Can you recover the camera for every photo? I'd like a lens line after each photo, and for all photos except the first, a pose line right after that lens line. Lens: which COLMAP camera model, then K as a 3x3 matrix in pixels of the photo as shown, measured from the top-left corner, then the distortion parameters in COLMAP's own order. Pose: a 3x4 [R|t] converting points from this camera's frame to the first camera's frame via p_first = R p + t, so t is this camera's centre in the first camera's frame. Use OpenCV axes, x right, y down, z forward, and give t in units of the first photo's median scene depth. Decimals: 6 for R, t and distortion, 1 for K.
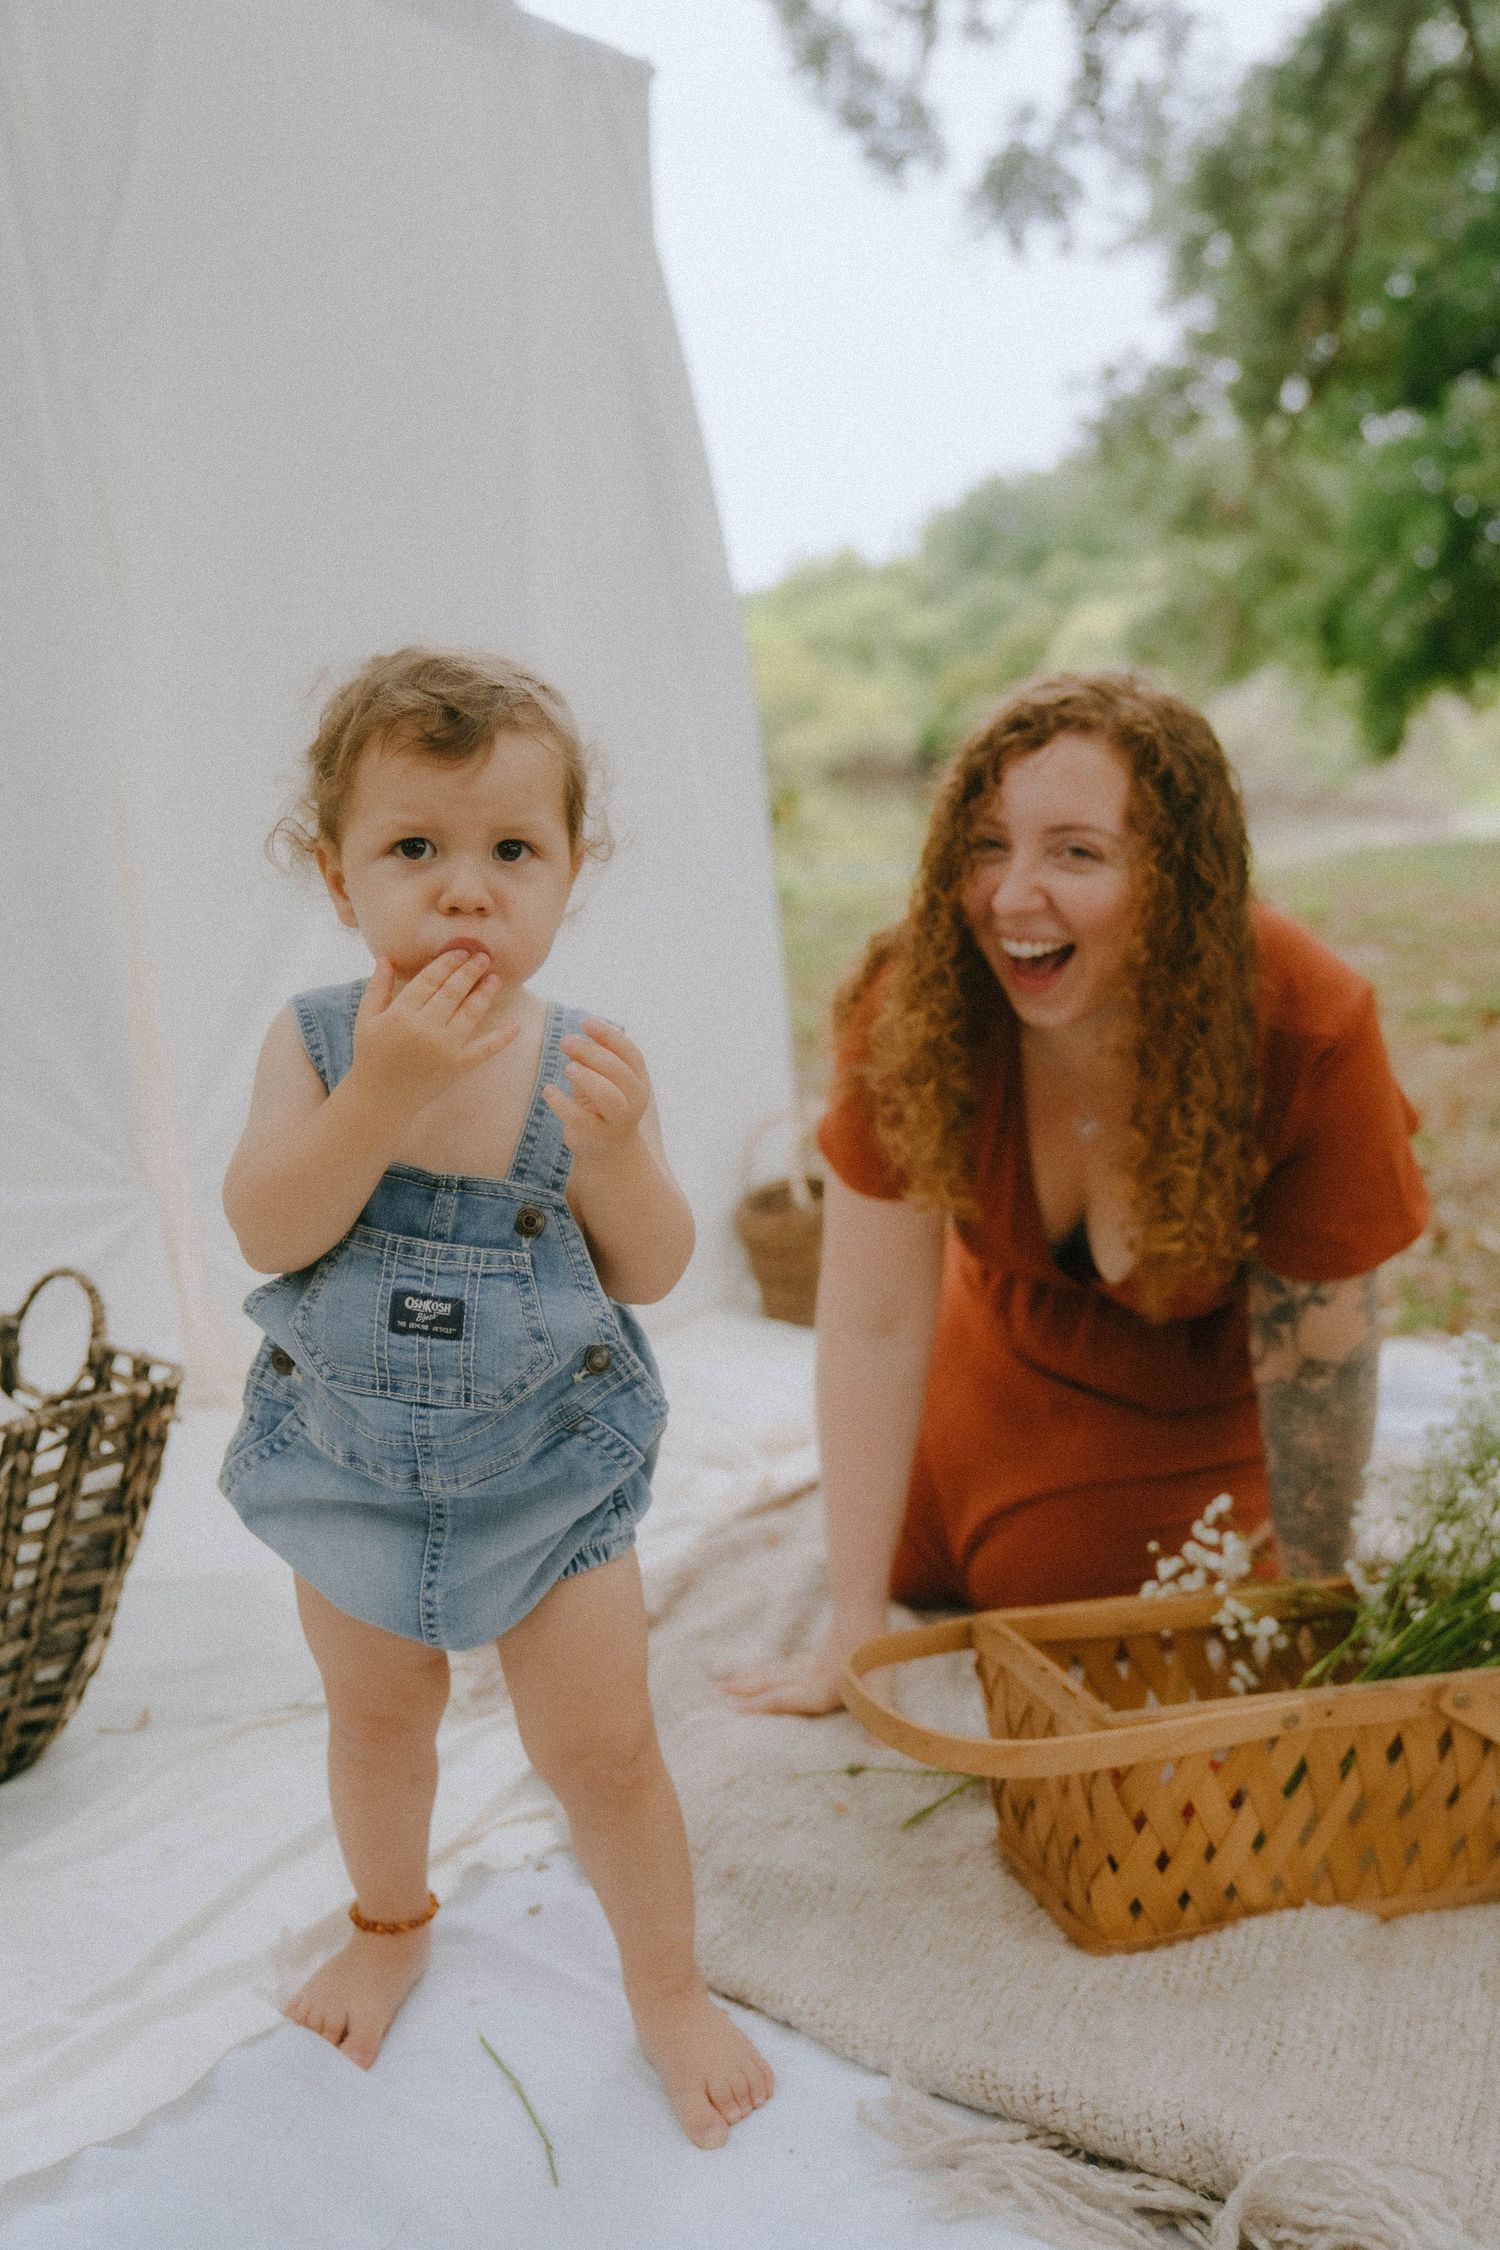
lens RADIAL K [[2102.0, 0, 749.4], [0, 2102.0, 1168.1], [0, 0, 1]] dist [-0.034318, 0.137863]
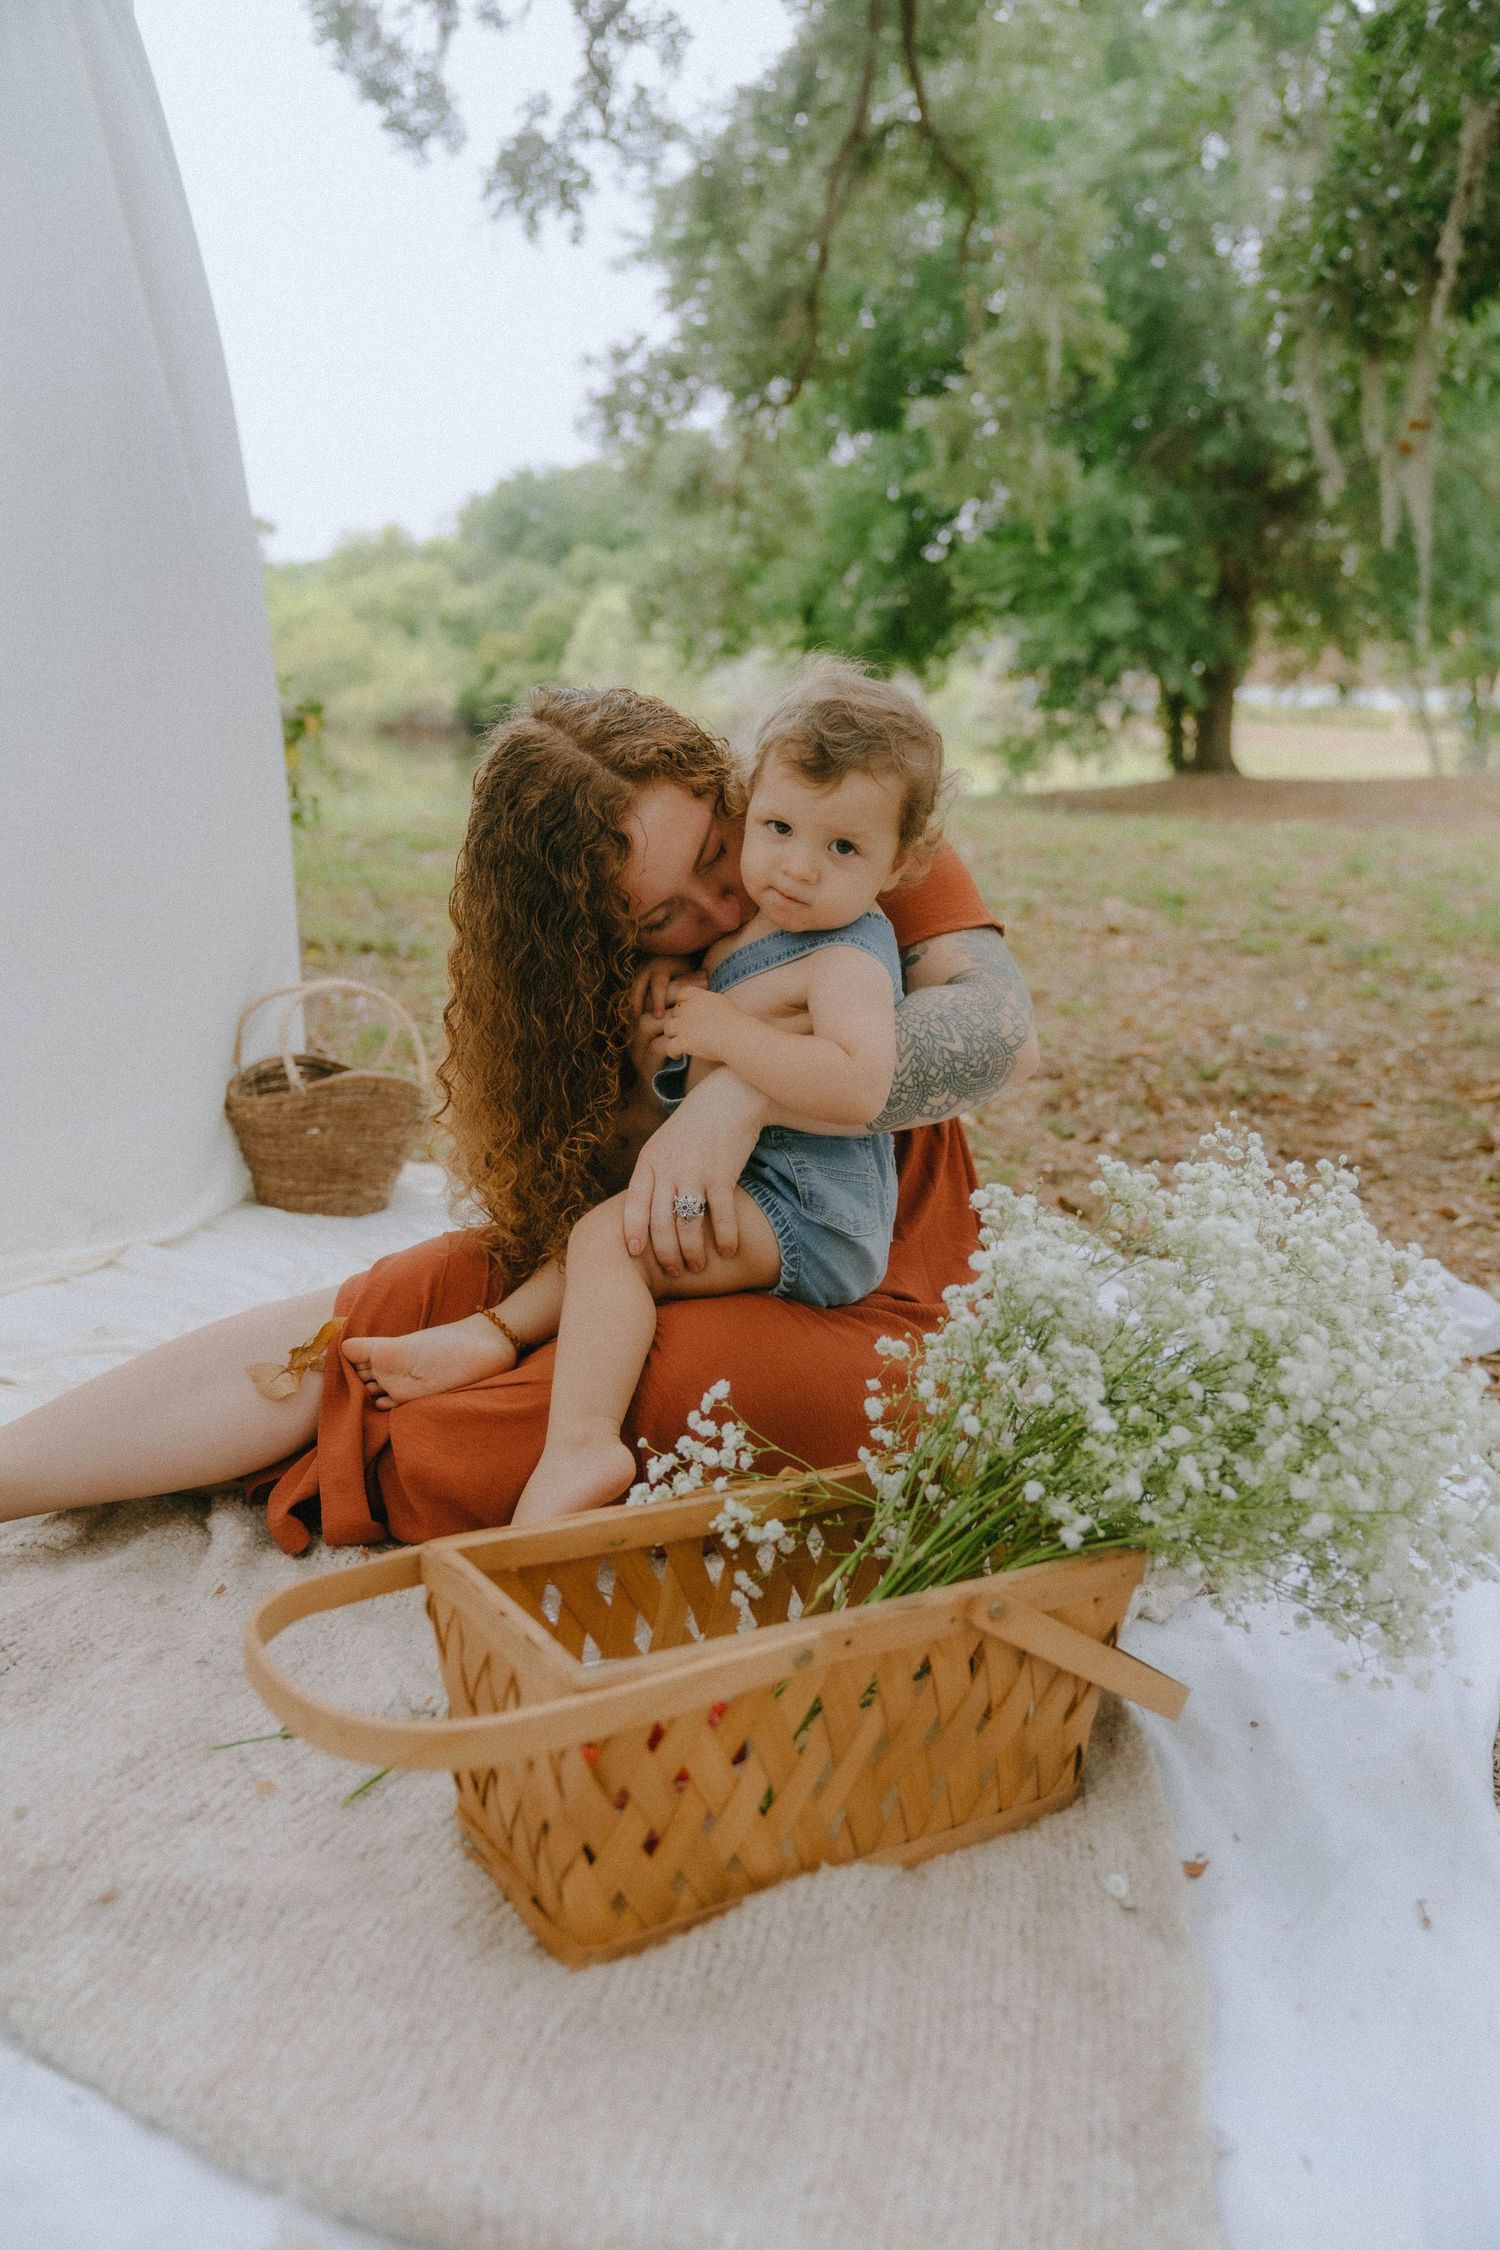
lens RADIAL K [[1756.0, 0, 750.0], [0, 1756.0, 1125.0], [0, 0, 1]] dist [0.001230, -0.001025]
pose [[0.972432, -0.014649, 0.232726, 0.075633], [0.009816, 0.999712, 0.021913, 0.037955], [-0.232980, -0.019024, 0.972295, 0.317957]]
